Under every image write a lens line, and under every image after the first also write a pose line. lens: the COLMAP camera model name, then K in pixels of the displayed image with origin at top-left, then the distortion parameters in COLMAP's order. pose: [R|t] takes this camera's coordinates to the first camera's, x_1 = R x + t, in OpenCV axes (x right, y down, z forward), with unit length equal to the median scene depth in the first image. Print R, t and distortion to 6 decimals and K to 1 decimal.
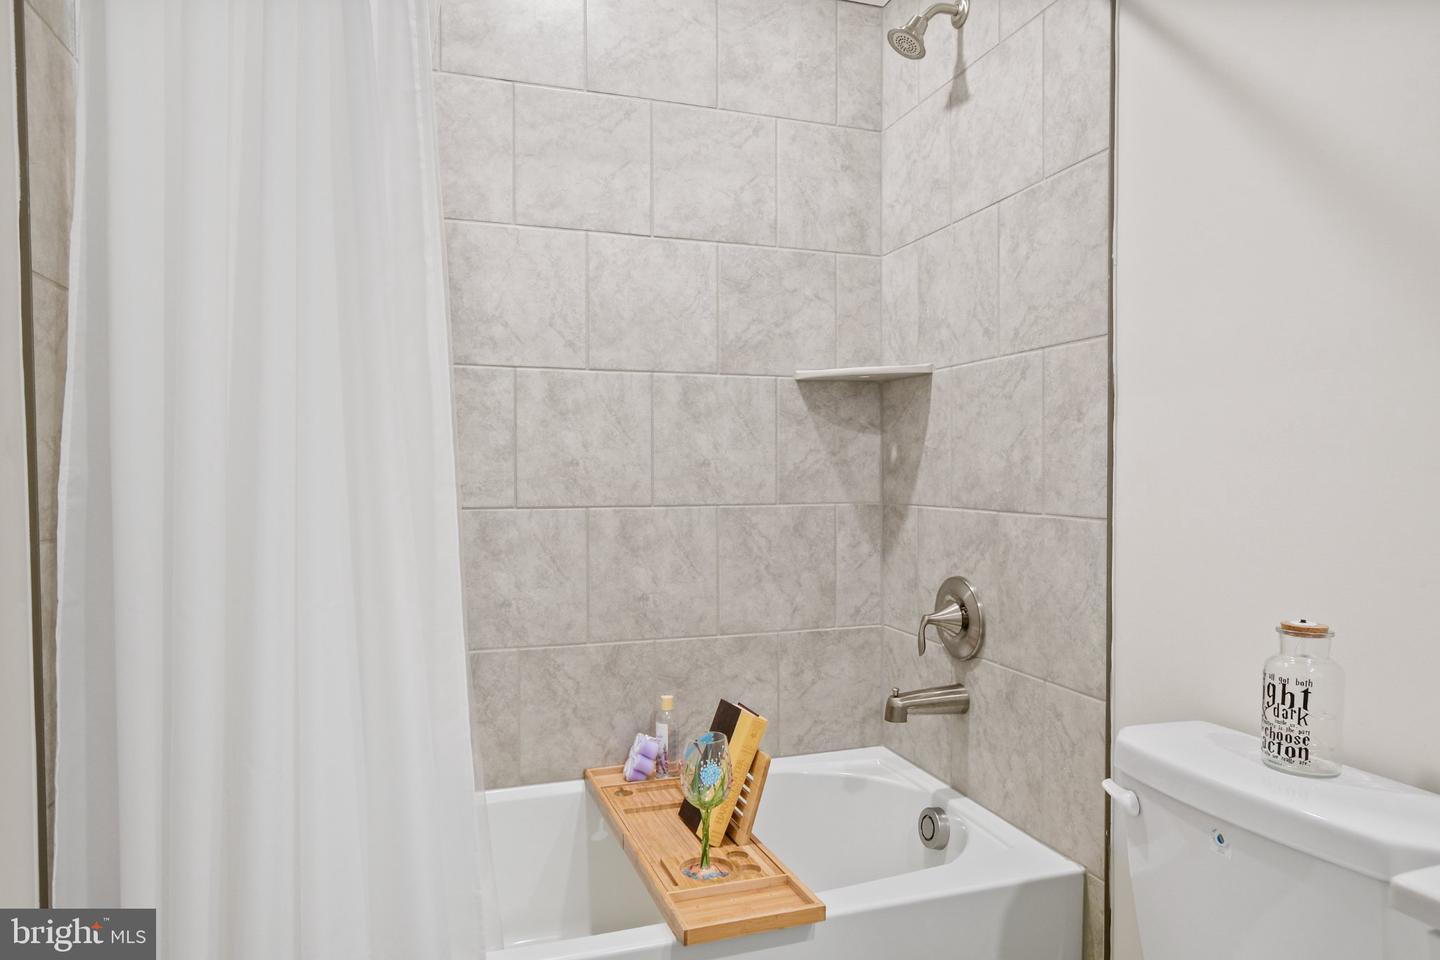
lens RADIAL K [[863.5, 0, 720.0], [0, 863.5, 480.1], [0, 0, 1]] dist [-0.000717, 0.000923]
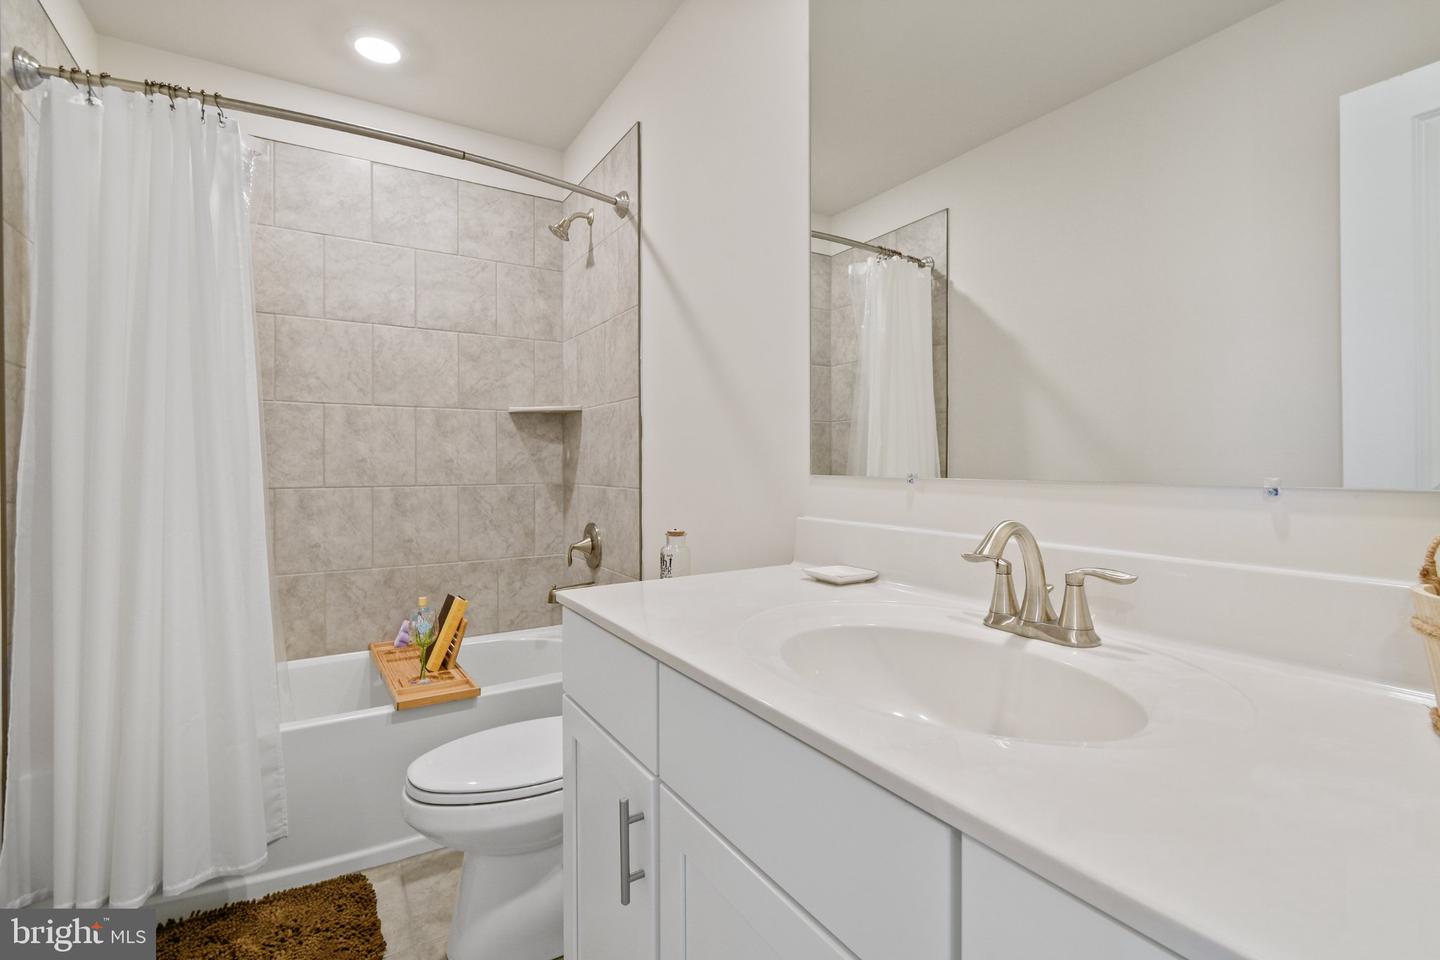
lens RADIAL K [[646.4, 0, 712.0], [0, 646.4, 457.6], [0, 0, 1]] dist [-0.000039, -0.000206]
pose [[0.973650, 0.000297, 0.228049, 0.206598], [0.005020, 0.999729, -0.022732, 0.006542], [-0.227993, 0.023278, 0.973384, -0.383370]]
